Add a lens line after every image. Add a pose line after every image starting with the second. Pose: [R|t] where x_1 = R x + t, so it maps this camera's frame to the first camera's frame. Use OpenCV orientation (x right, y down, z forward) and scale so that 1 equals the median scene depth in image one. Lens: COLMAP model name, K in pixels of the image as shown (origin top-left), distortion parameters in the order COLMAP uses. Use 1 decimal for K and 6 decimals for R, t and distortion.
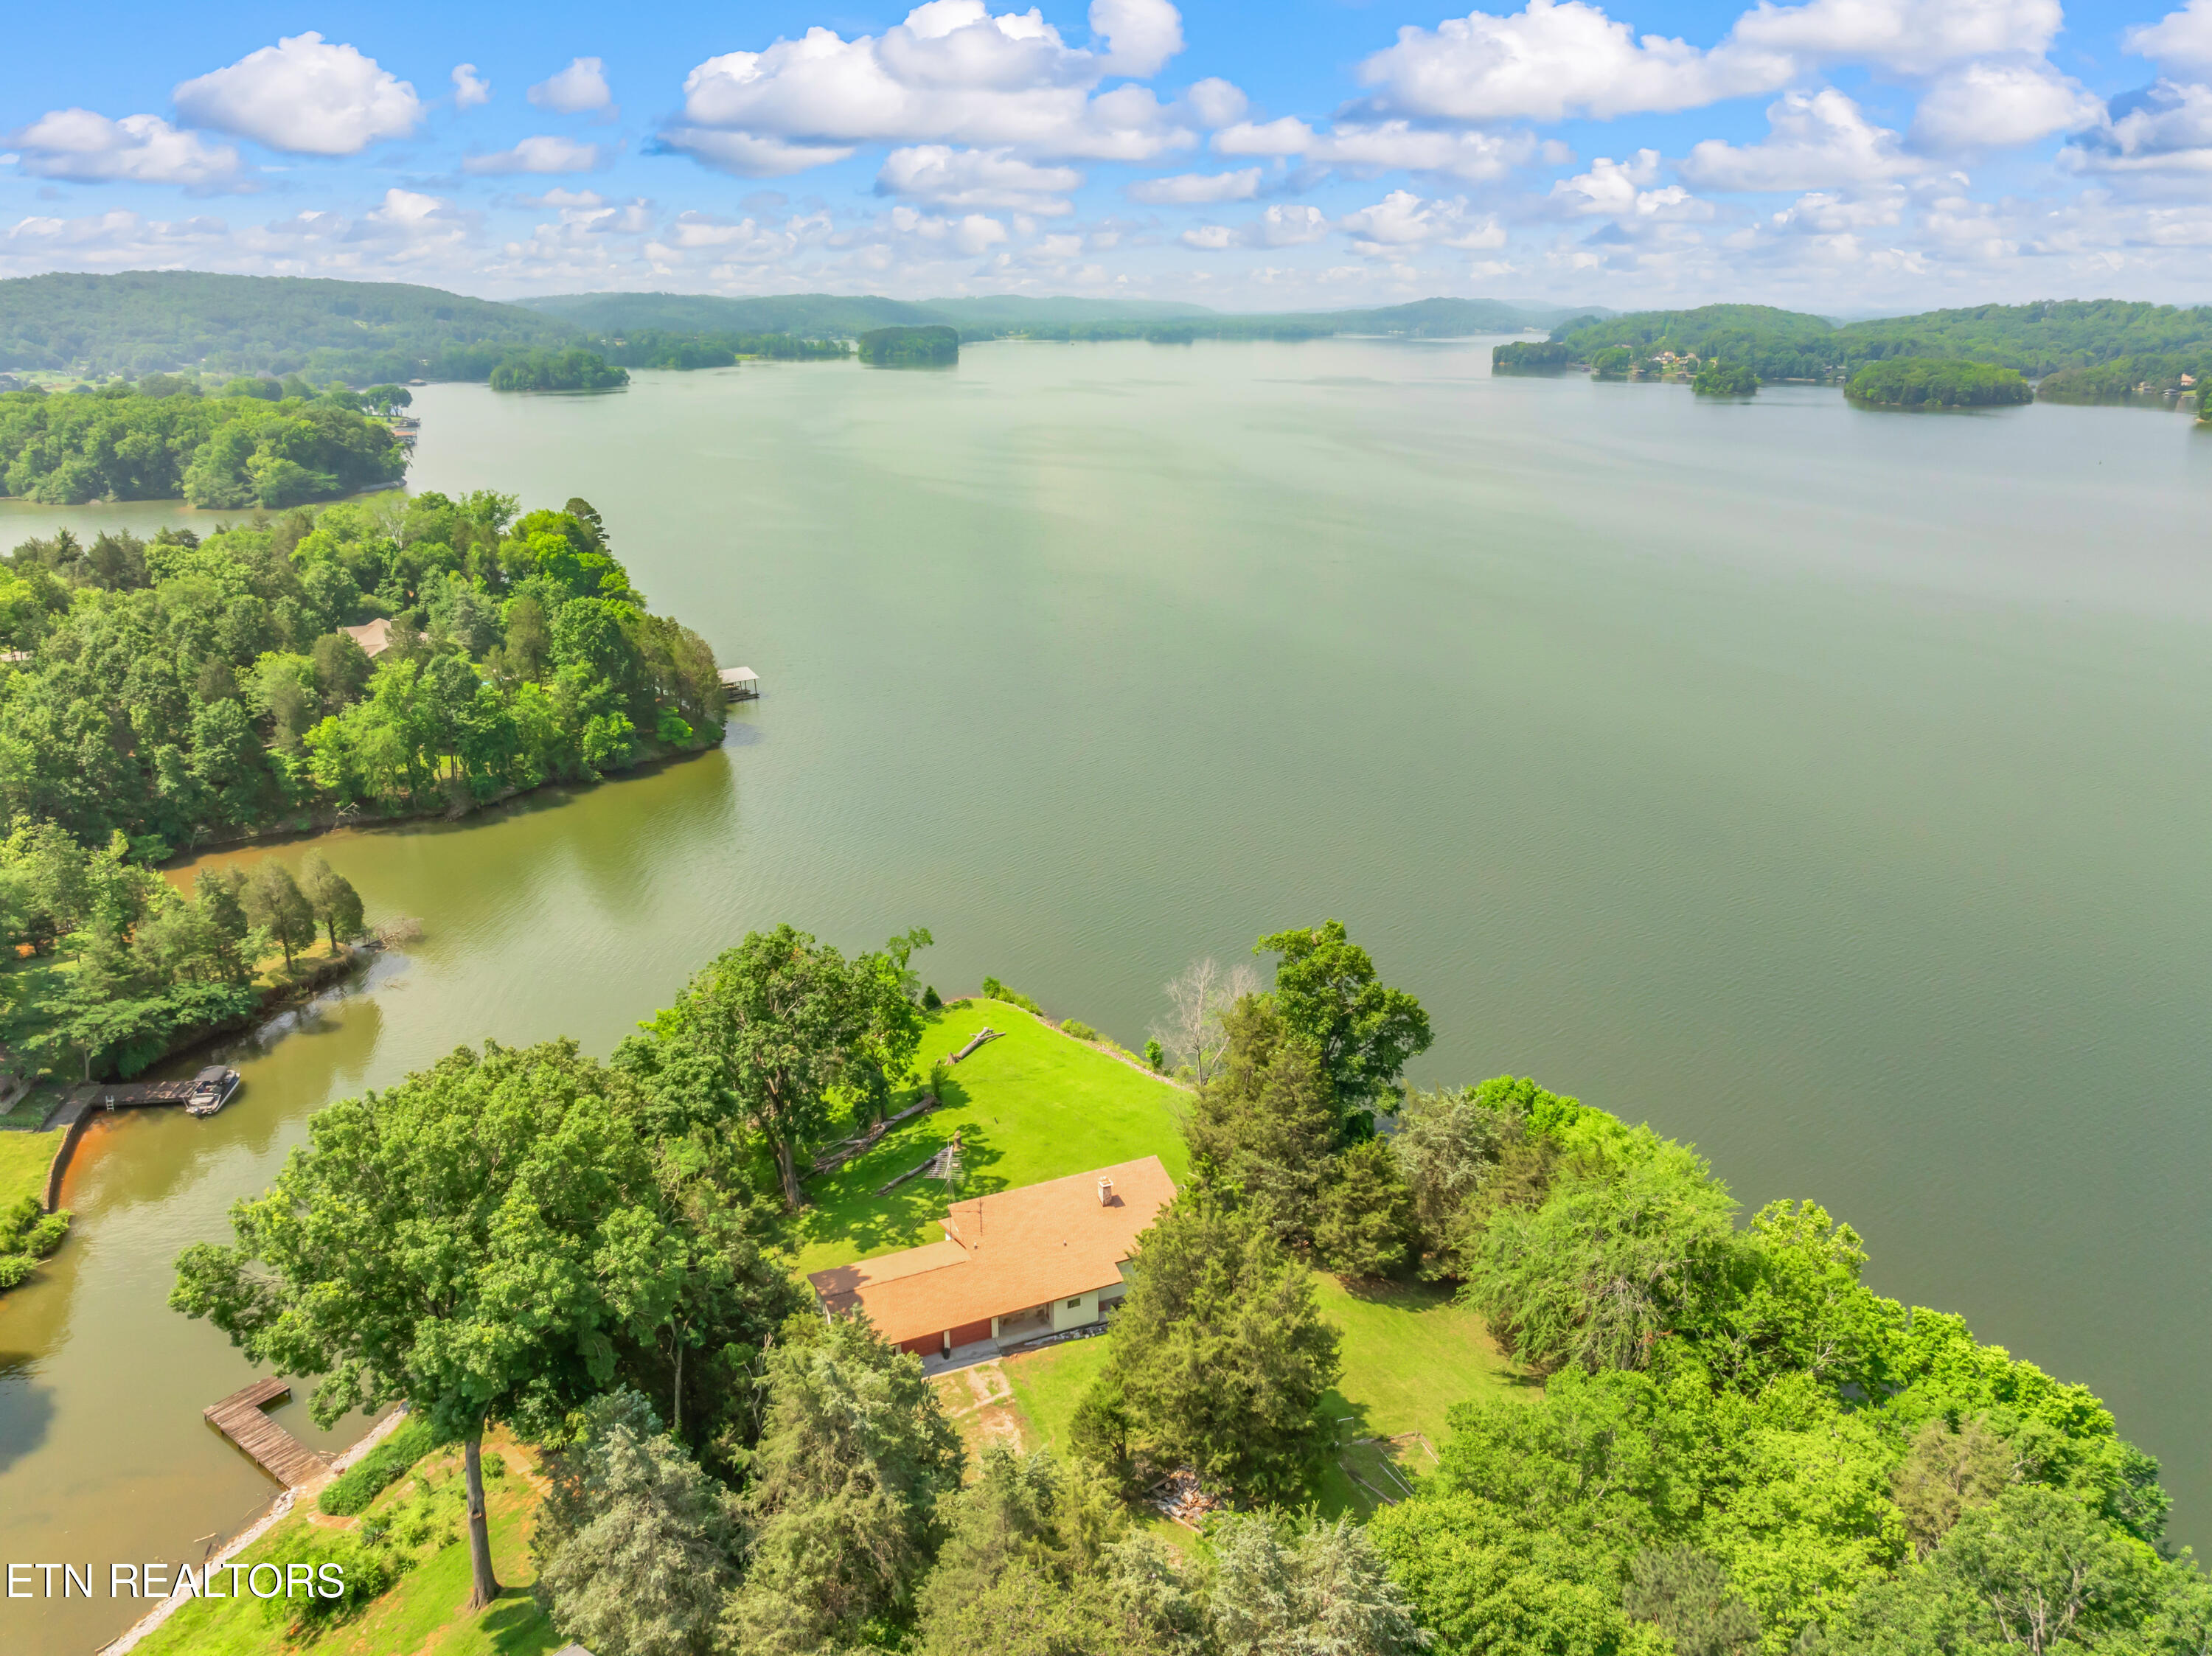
lens RADIAL K [[1558.7, 0, 1118.6], [0, 1558.7, 820.6], [0, 0, 1]] dist [-0.043797, 0.009163]
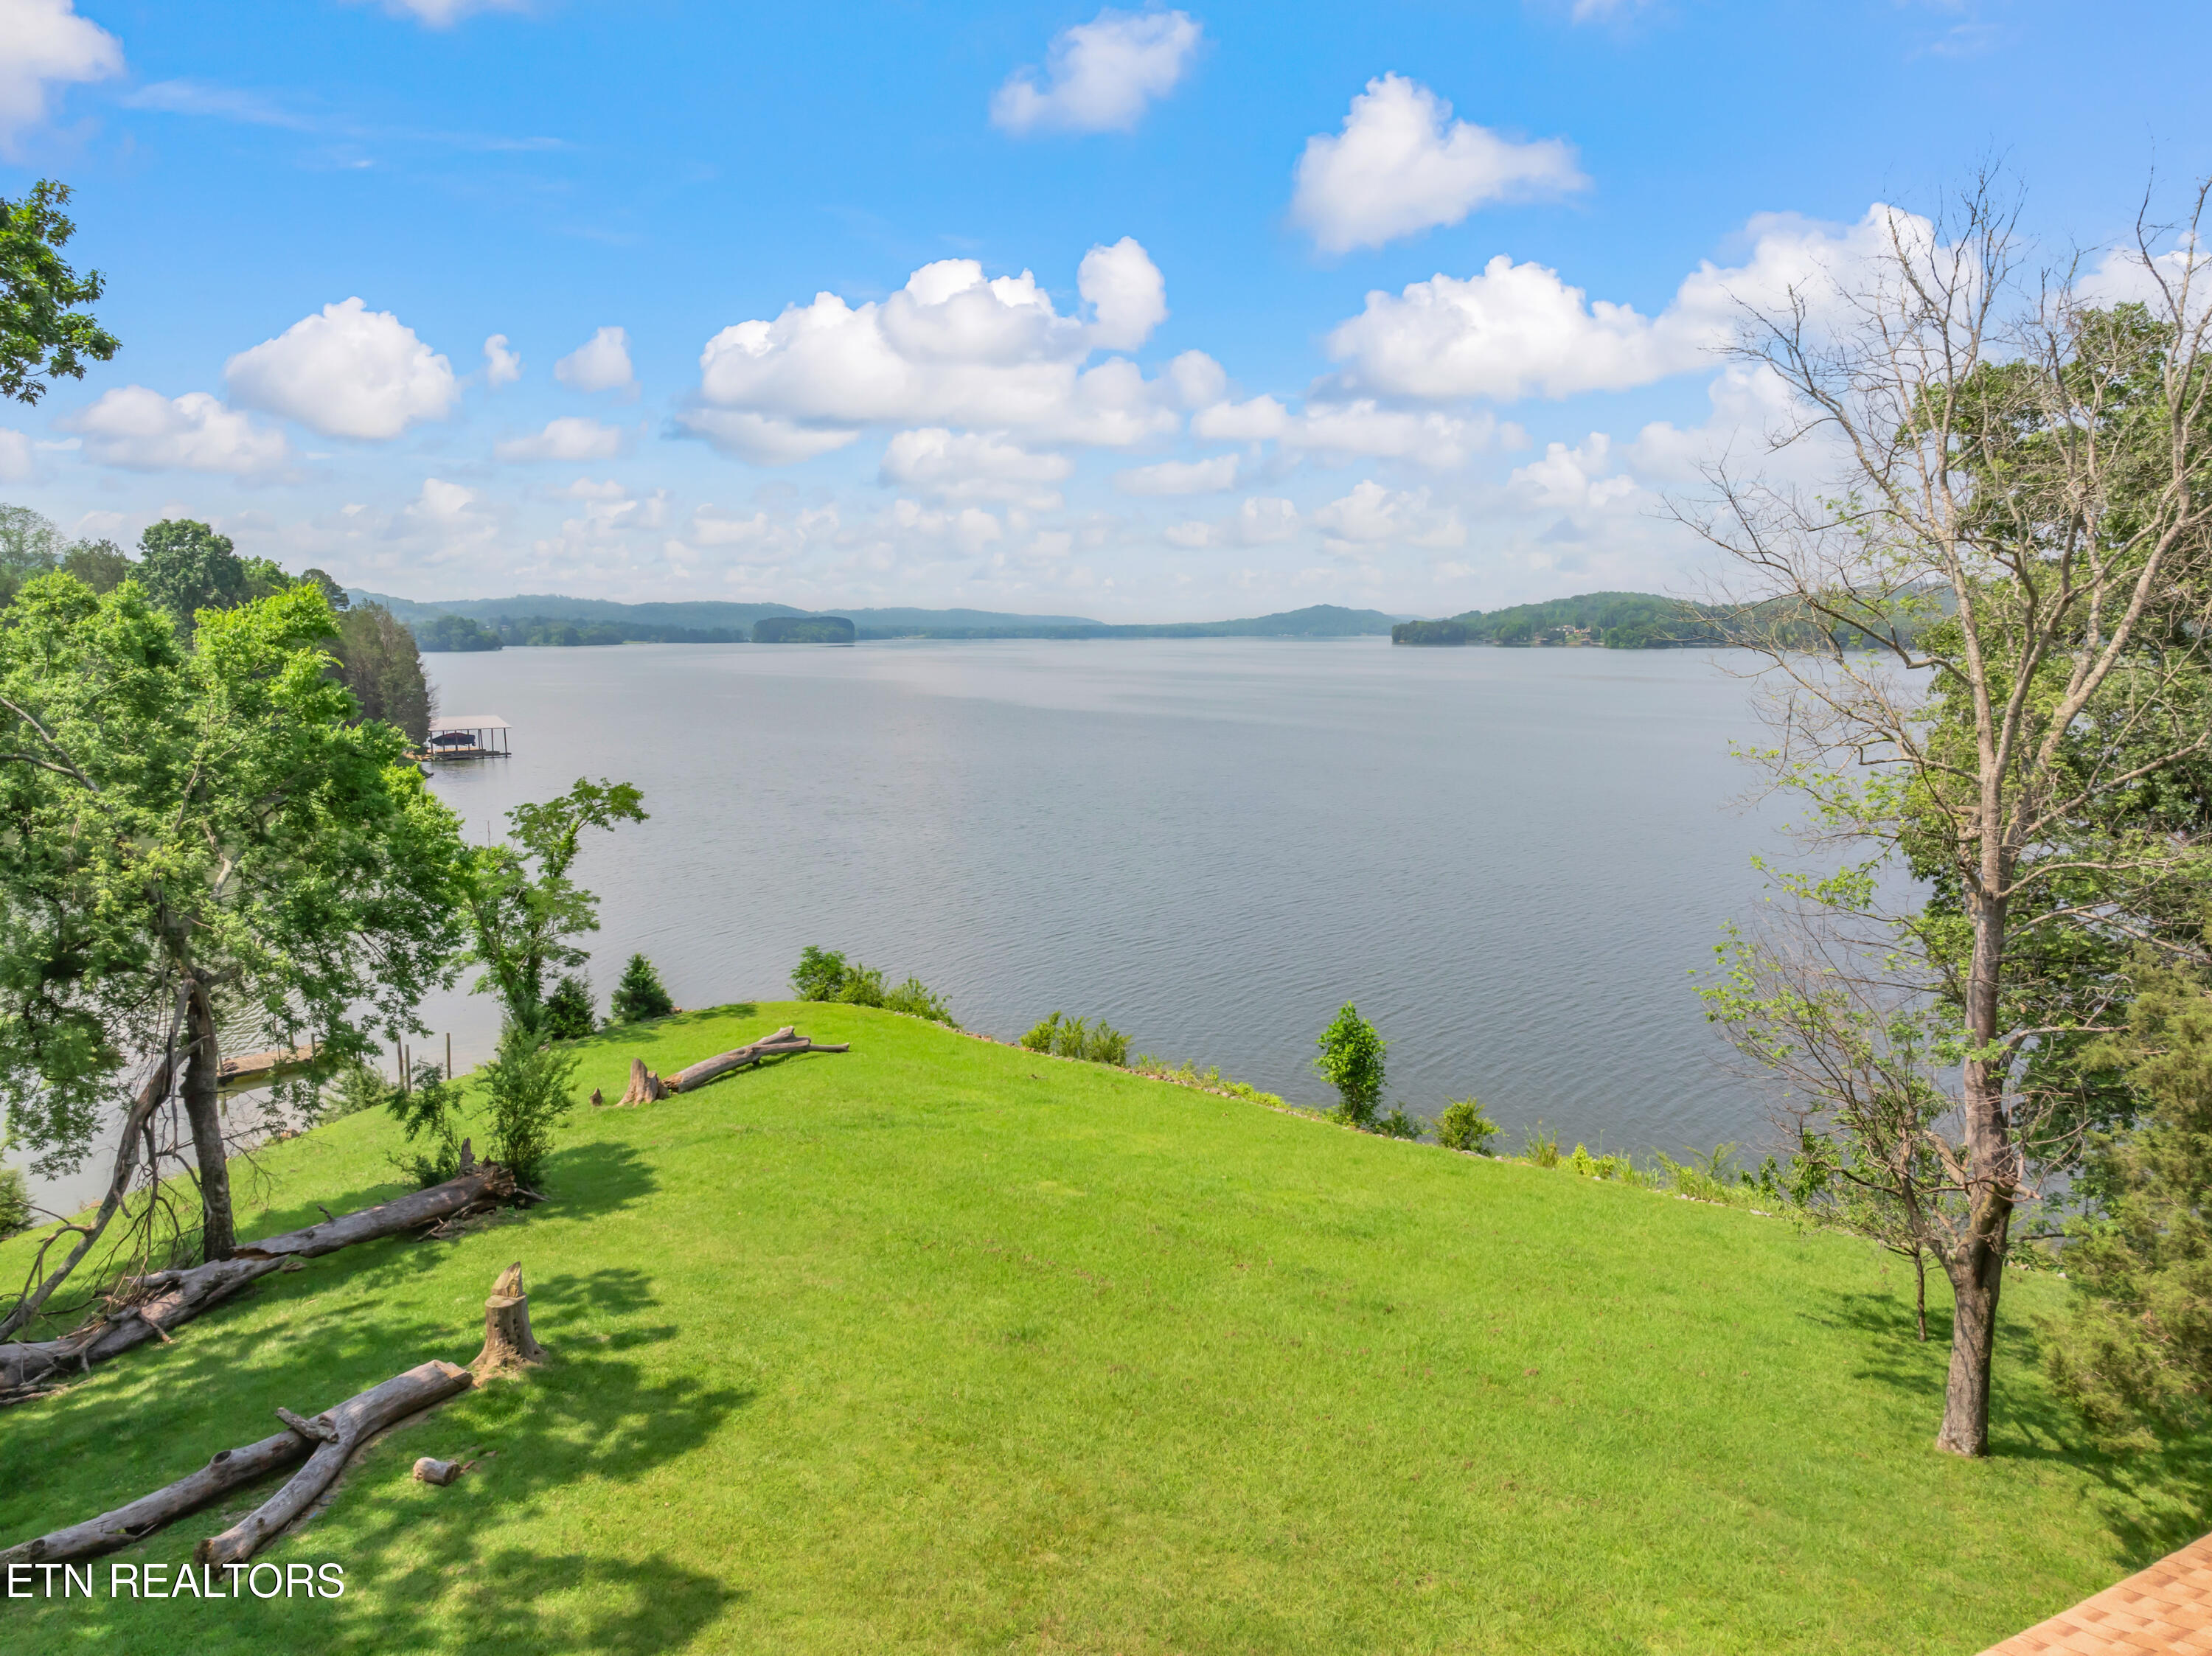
lens RADIAL K [[1557.6, 0, 1118.7], [0, 1557.6, 823.6], [0, 0, 1]] dist [-0.041204, 0.001280]
pose [[0.997734, -0.008313, 0.066760, -0.036963], [0.021224, 0.980555, -0.195095, 0.146838], [-0.063840, 0.196070, 0.978510, 0.645499]]
